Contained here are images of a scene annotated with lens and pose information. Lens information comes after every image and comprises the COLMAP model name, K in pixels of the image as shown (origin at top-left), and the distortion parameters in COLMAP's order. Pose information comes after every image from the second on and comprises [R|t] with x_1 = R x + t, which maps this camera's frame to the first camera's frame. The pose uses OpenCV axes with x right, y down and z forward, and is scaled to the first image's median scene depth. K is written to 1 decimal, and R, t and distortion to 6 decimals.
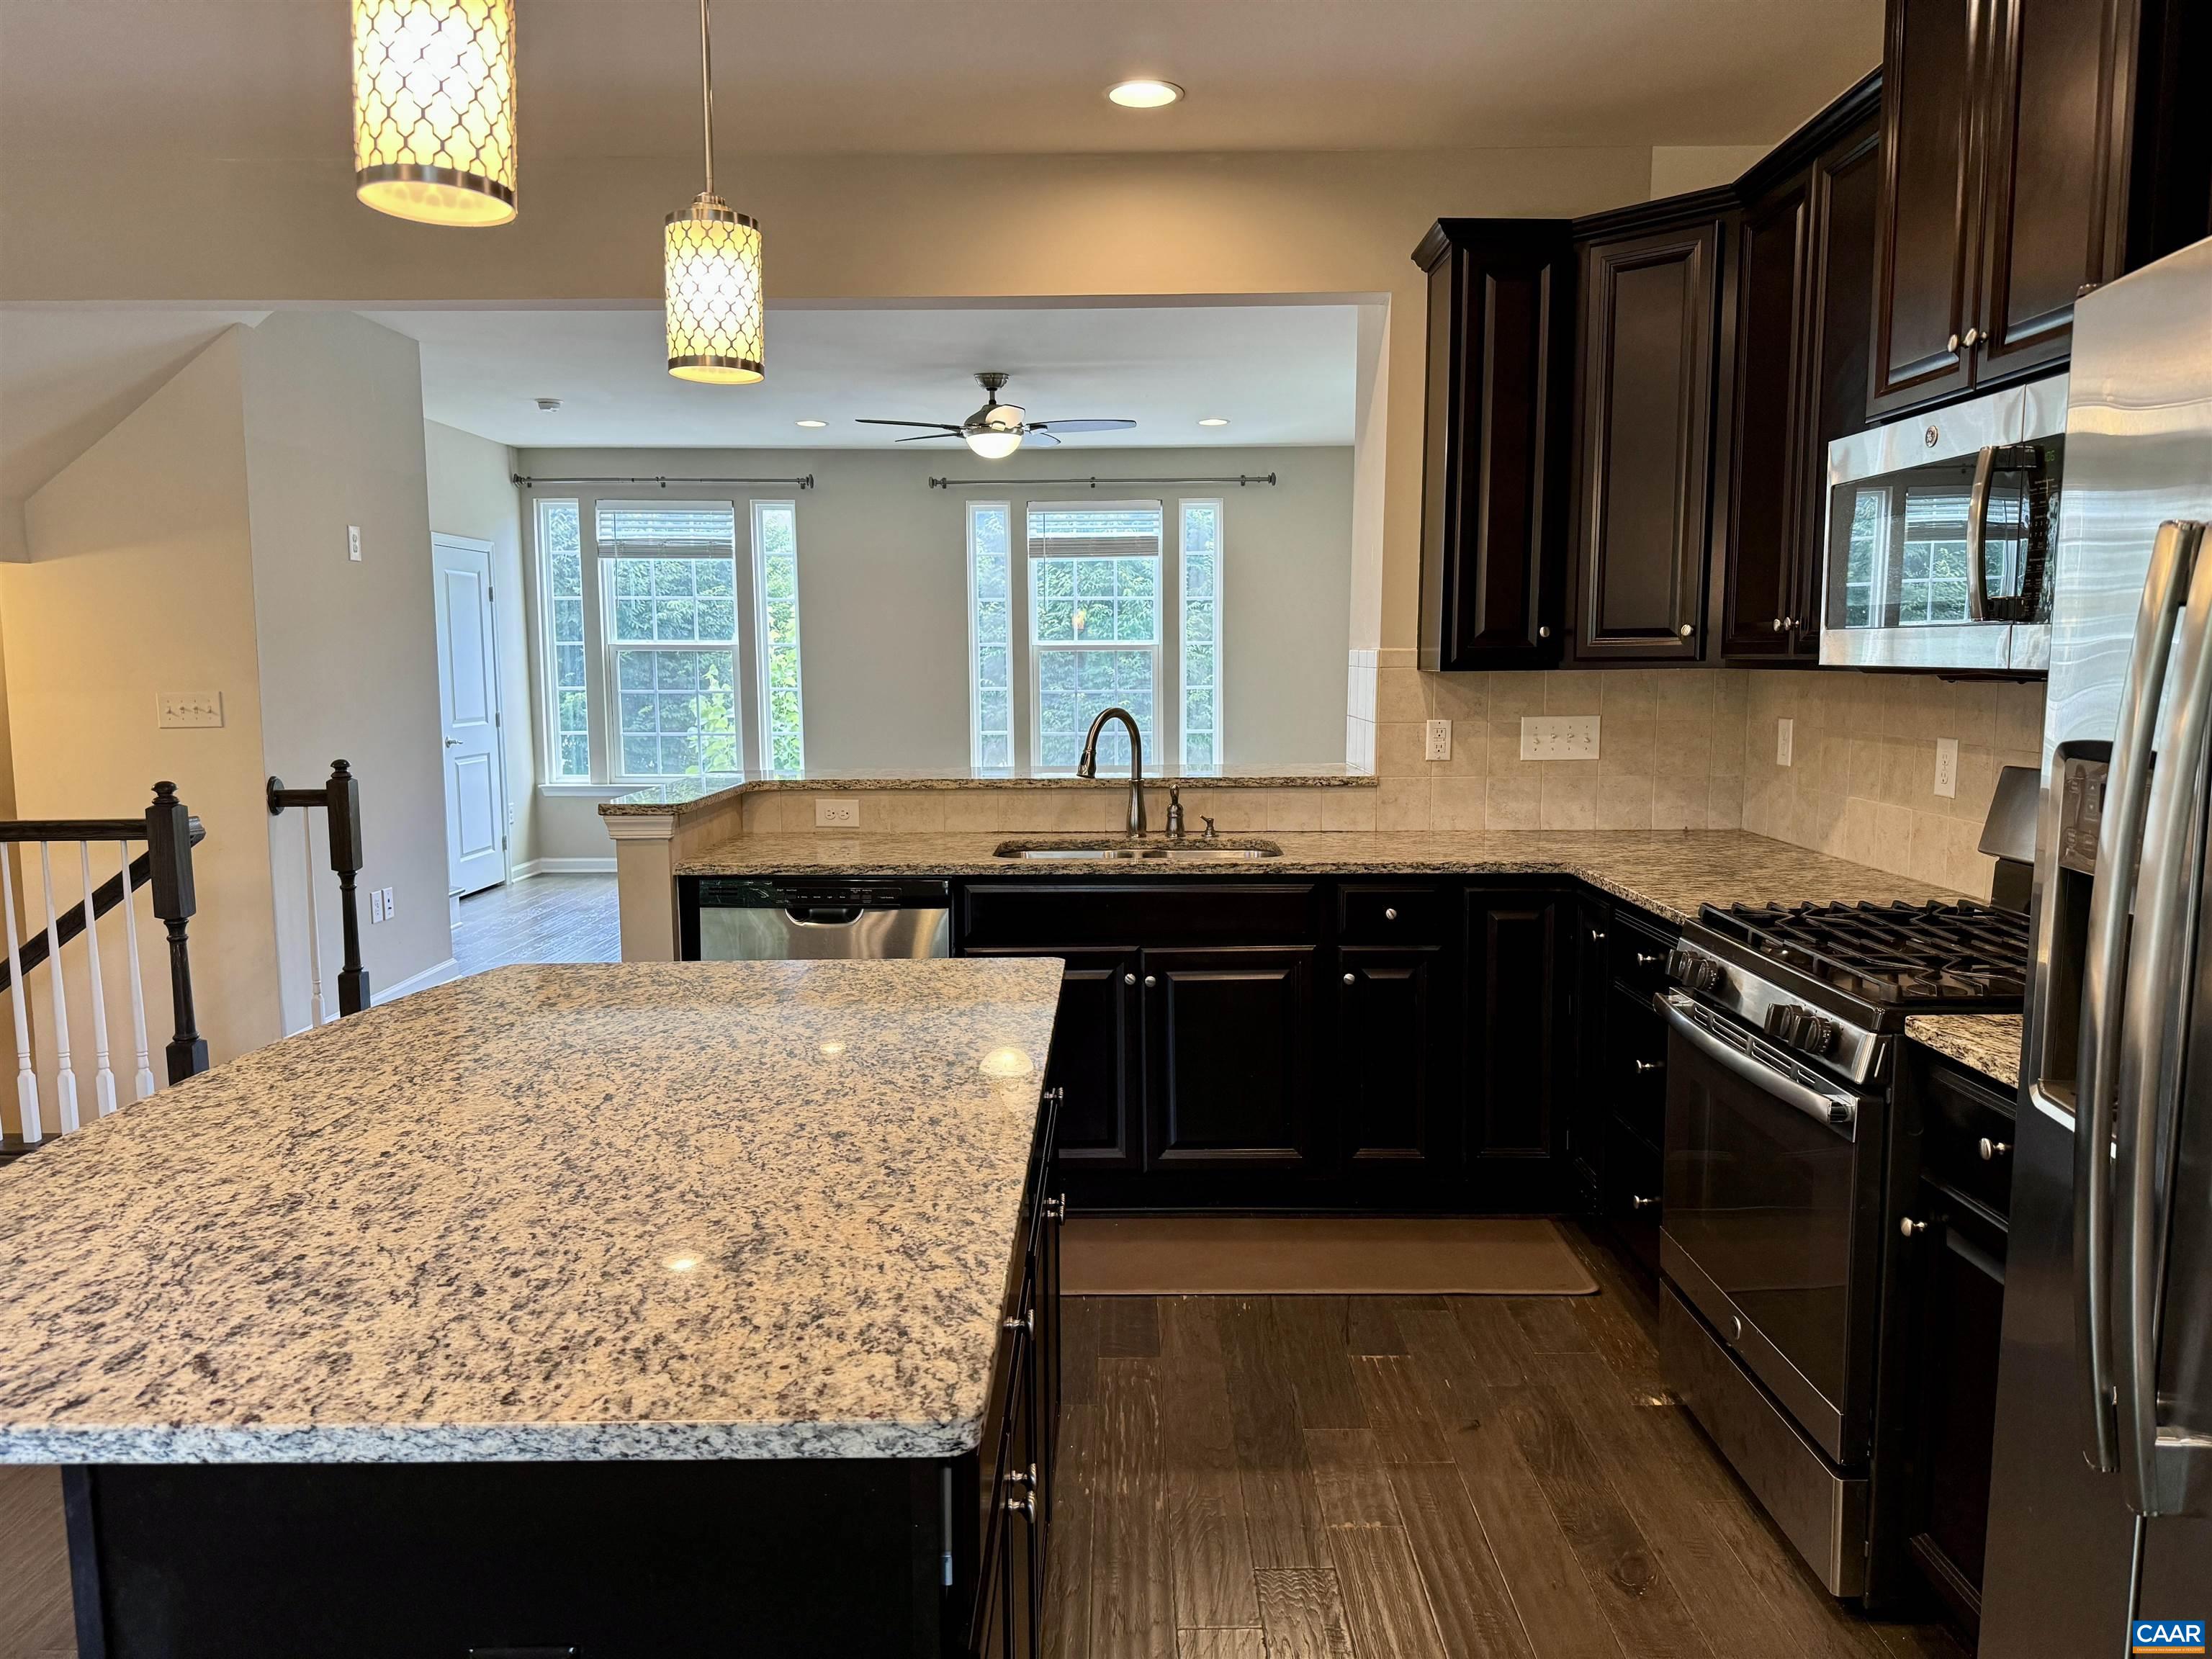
lens RADIAL K [[1562.1, 0, 1112.9], [0, 1562.1, 838.9], [0, 0, 1]] dist [0.076334, -0.082003]
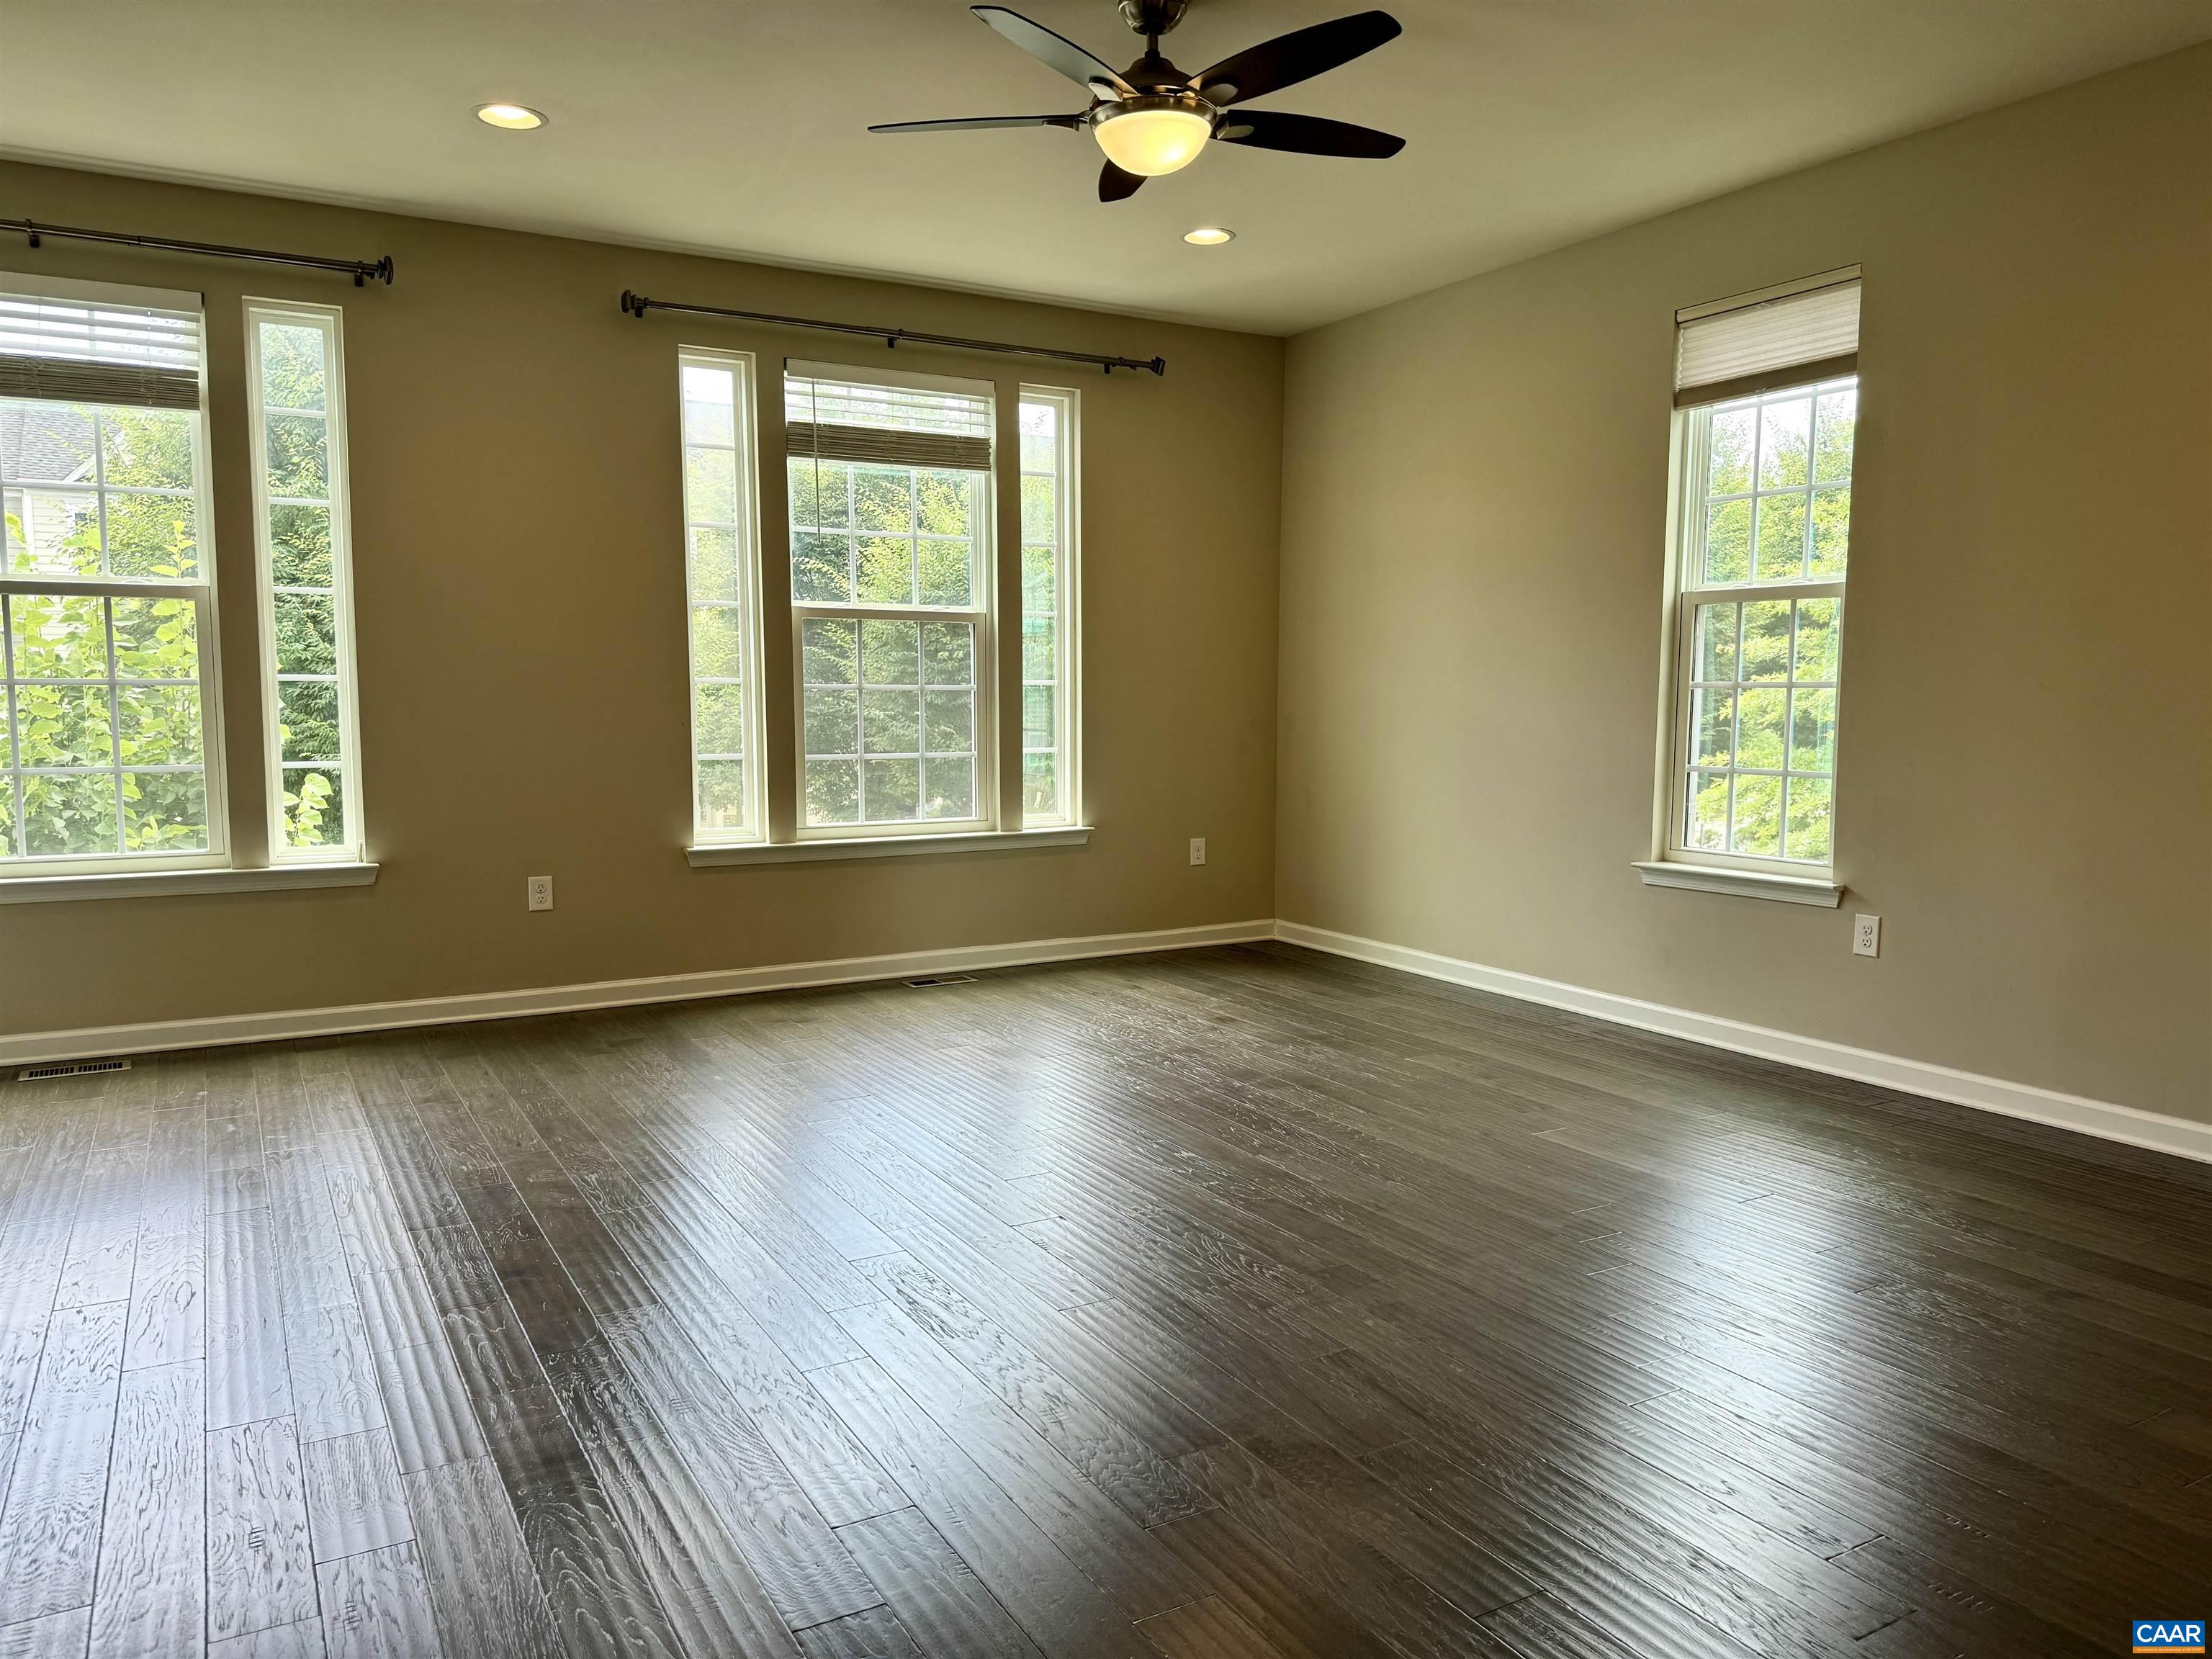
lens RADIAL K [[1562.1, 0, 1111.9], [0, 1562.1, 848.1], [0, 0, 1]] dist [0.076334, -0.082003]
pose [[0.863959, -0.045842, 0.501472, -0.577061], [0.051582, 0.998666, 0.002424, -0.065251], [-0.500914, 0.023773, 0.865171, 0.994829]]
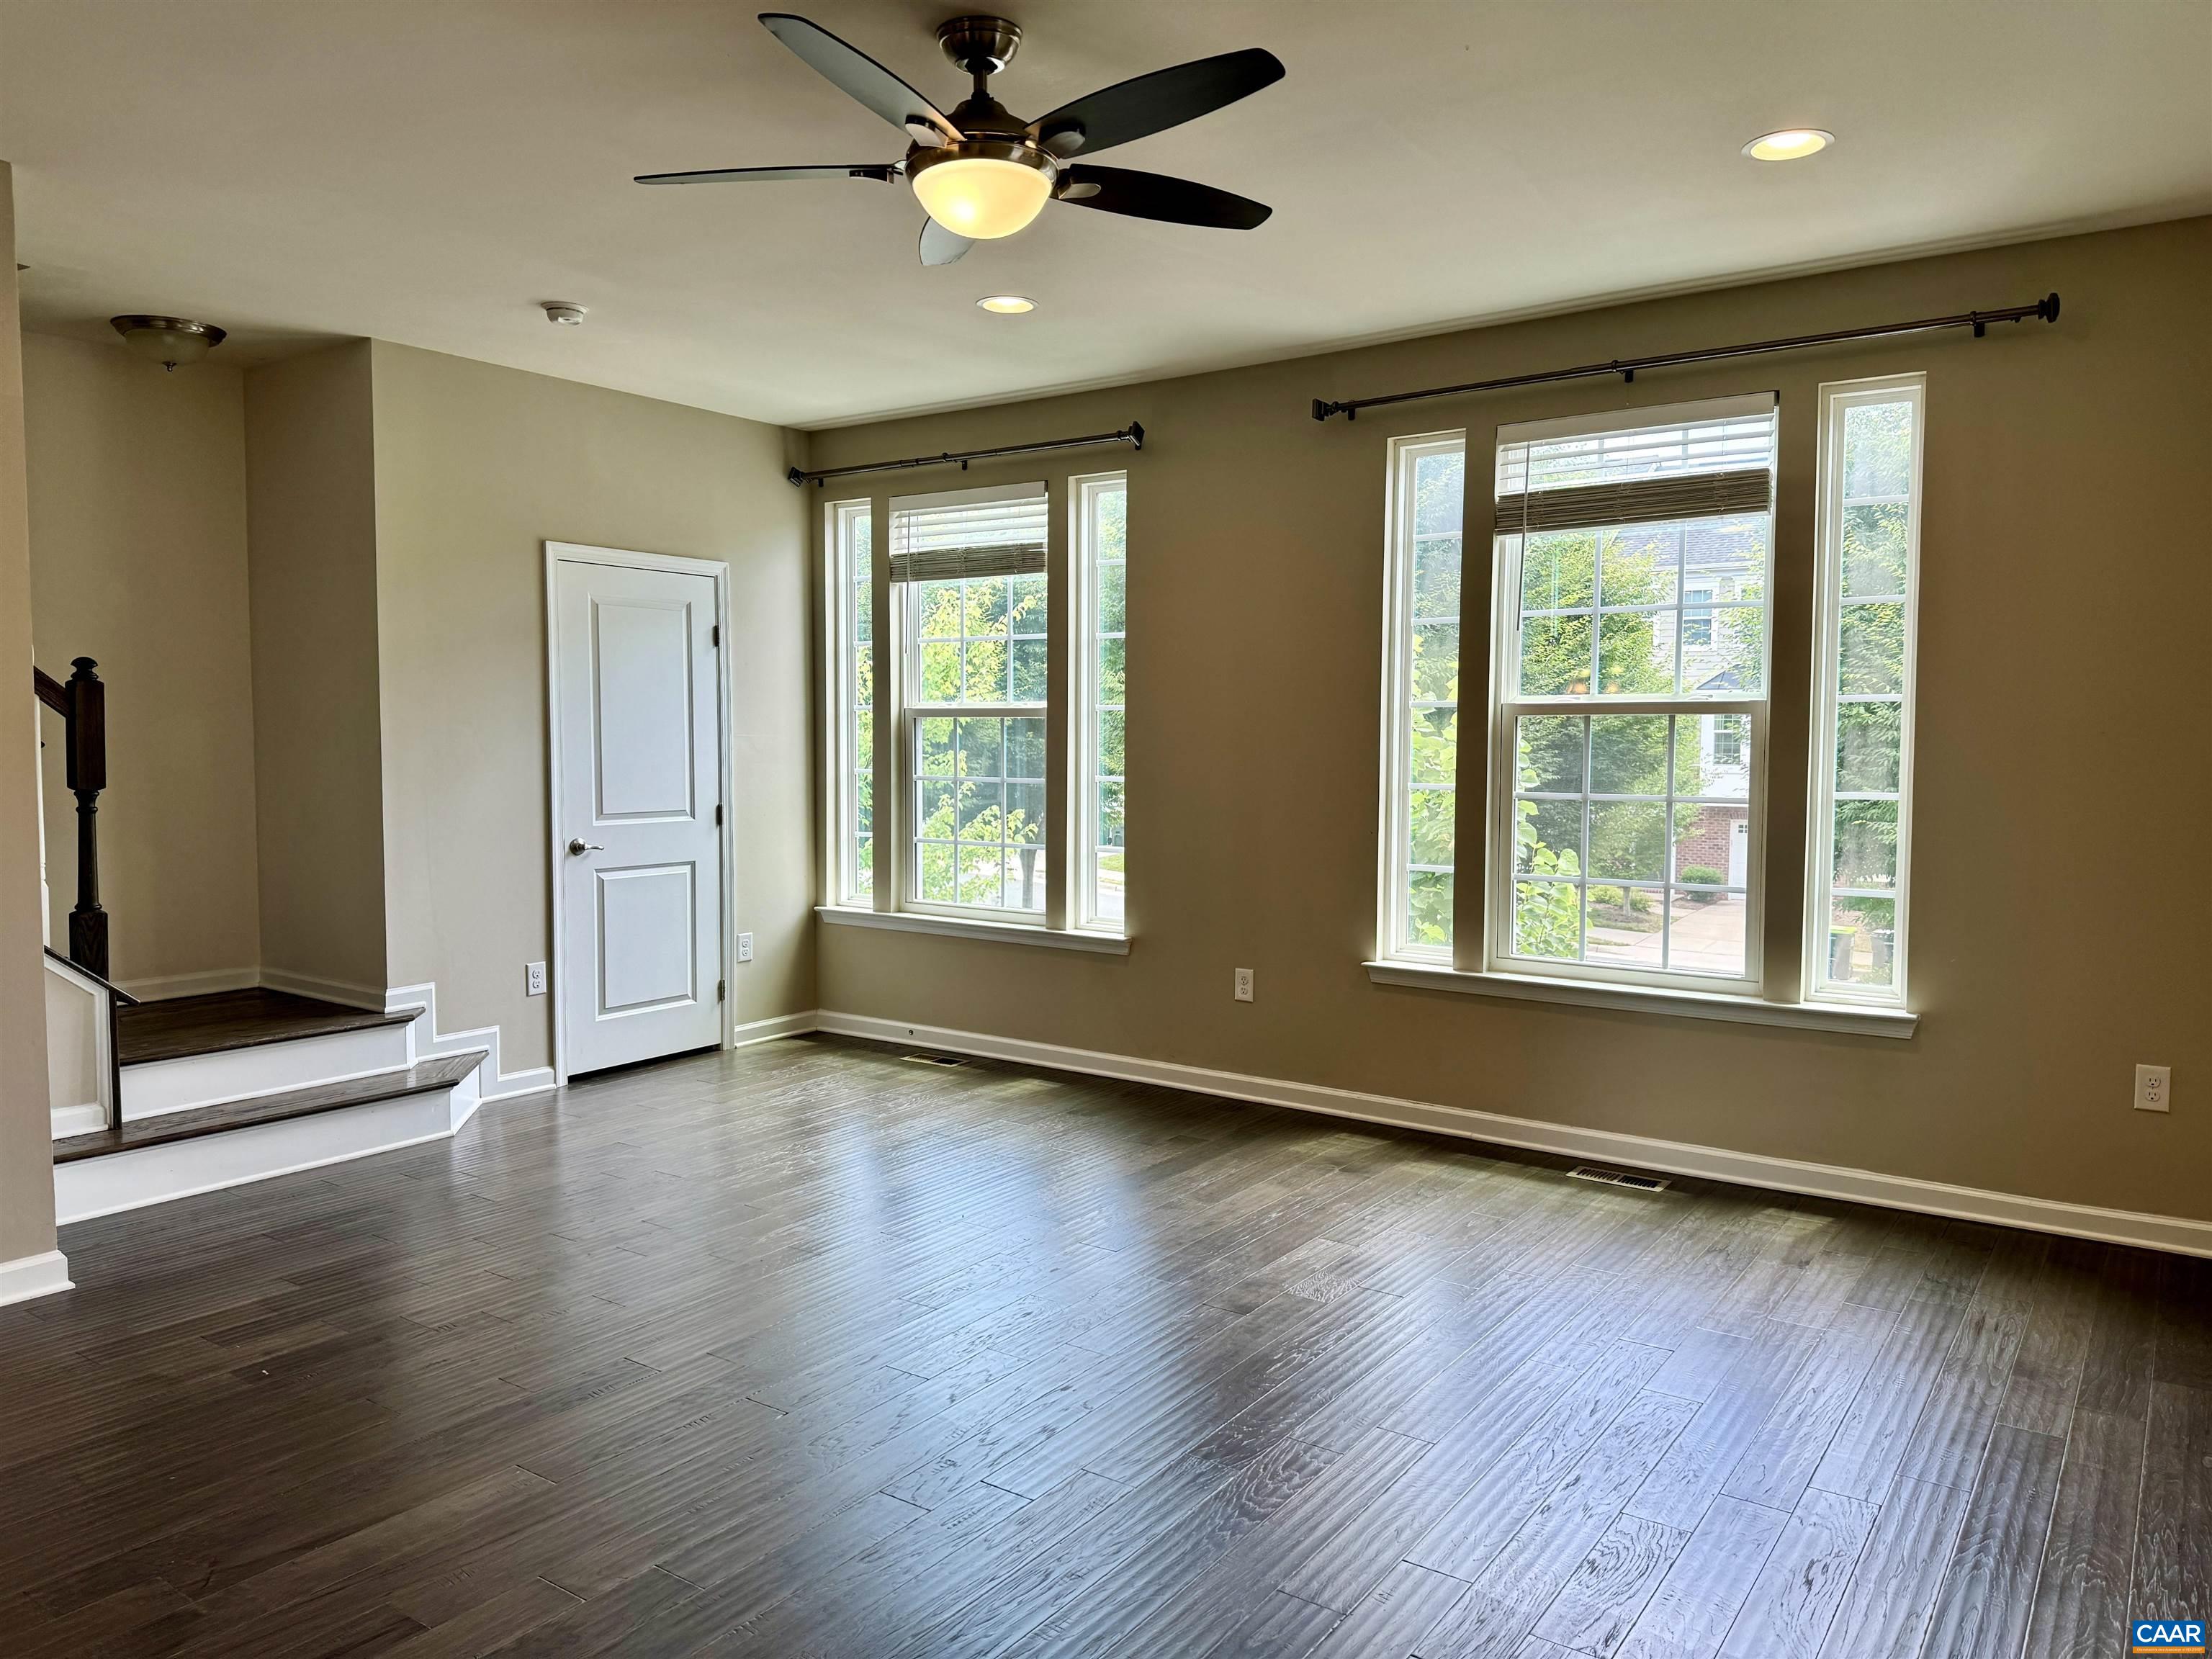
lens RADIAL K [[1562.1, 0, 1095.9], [0, 1562.1, 829.5], [0, 0, 1]] dist [0.076334, -0.082003]
pose [[0.816721, 0.043523, -0.575389, 0.324320], [-0.075650, 0.996621, -0.031994, -0.129894], [0.572052, 0.069659, 0.817254, 1.166756]]
